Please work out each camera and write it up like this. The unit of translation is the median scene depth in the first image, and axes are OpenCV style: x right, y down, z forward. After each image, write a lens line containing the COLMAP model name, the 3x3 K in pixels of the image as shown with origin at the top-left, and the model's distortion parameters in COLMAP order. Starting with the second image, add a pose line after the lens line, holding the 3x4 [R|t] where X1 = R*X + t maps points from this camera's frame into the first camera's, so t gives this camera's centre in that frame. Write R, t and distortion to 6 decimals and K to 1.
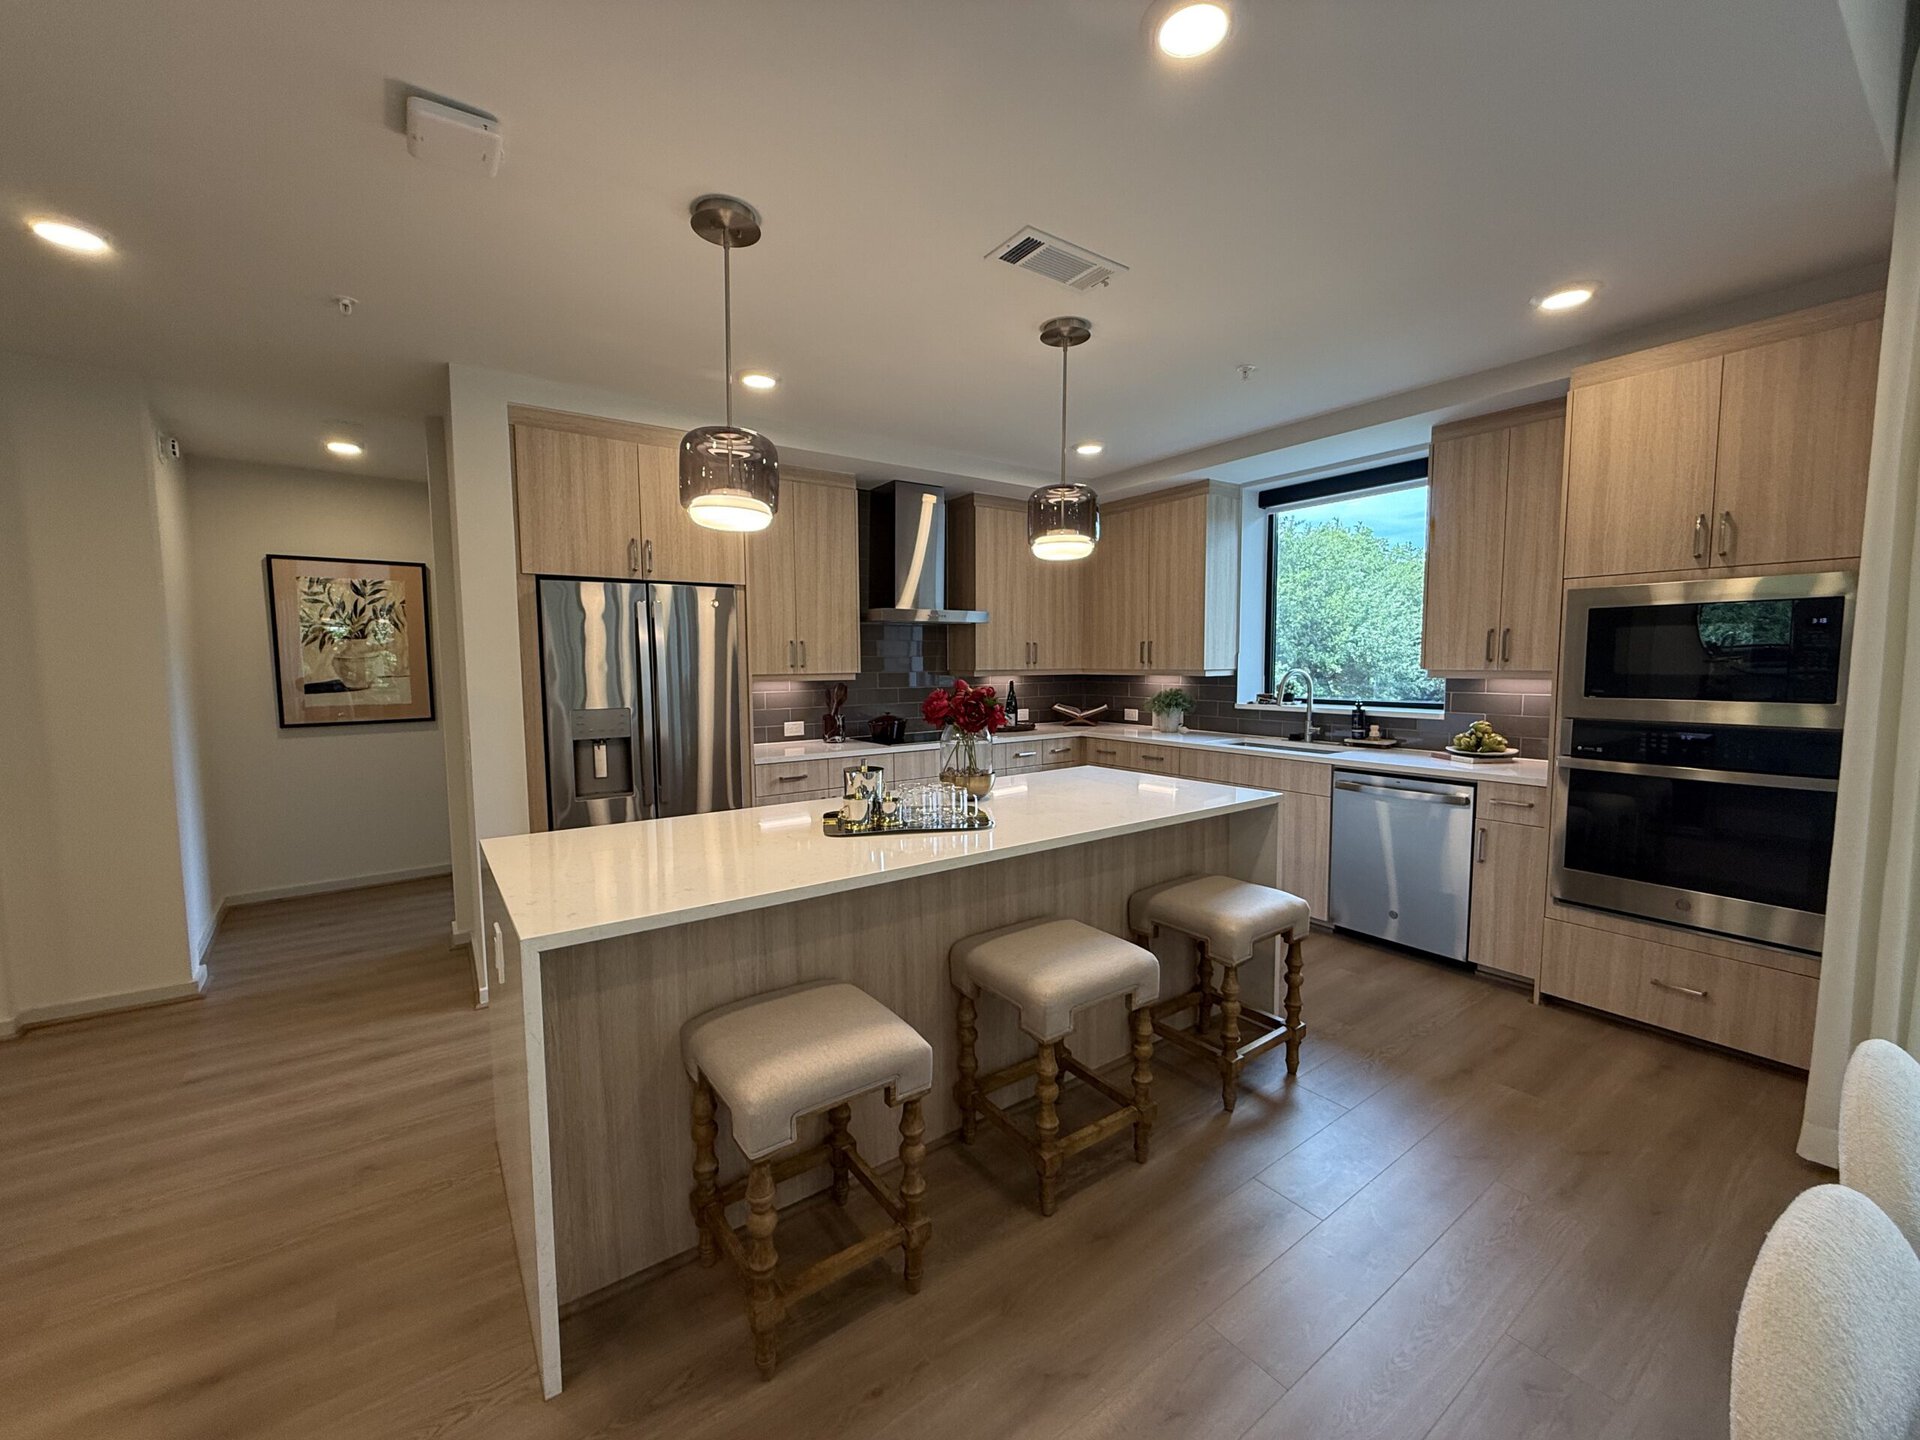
lens RADIAL K [[768.5, 0, 960.0], [0, 768.5, 720.0], [0, 0, 1]] dist [0.000352, -0.000085]
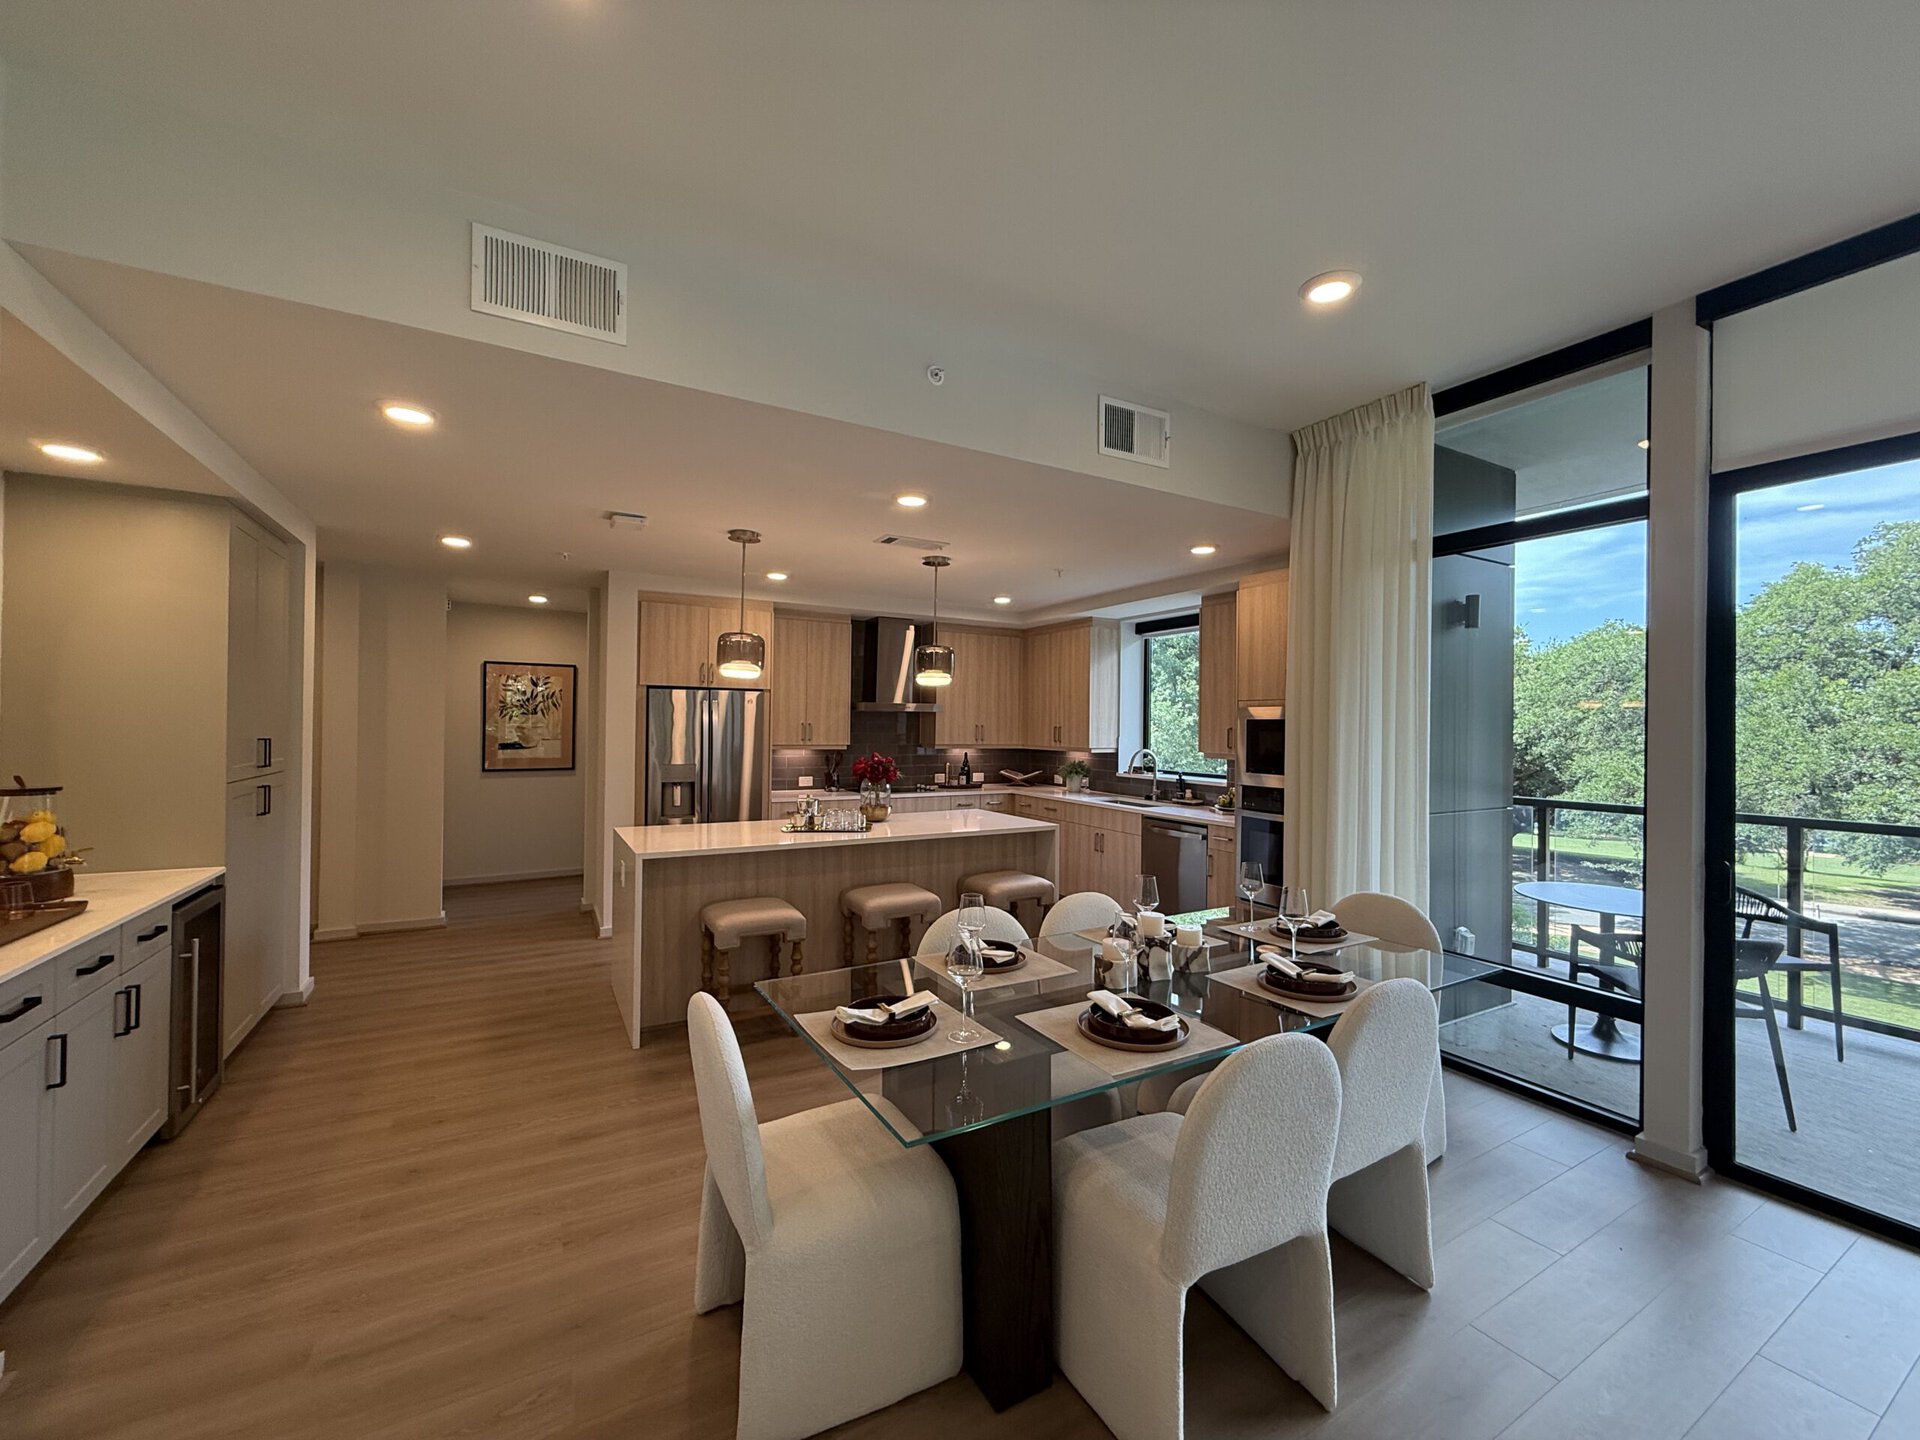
lens RADIAL K [[768.5, 0, 960.0], [0, 768.5, 720.0], [0, 0, 1]] dist [0.000352, -0.000085]
pose [[0.994473, 0.019730, -0.103122, 0.253482], [-0.028423, 0.996100, -0.083526, 0.009425], [0.101072, 0.085996, 0.991155, -0.491319]]
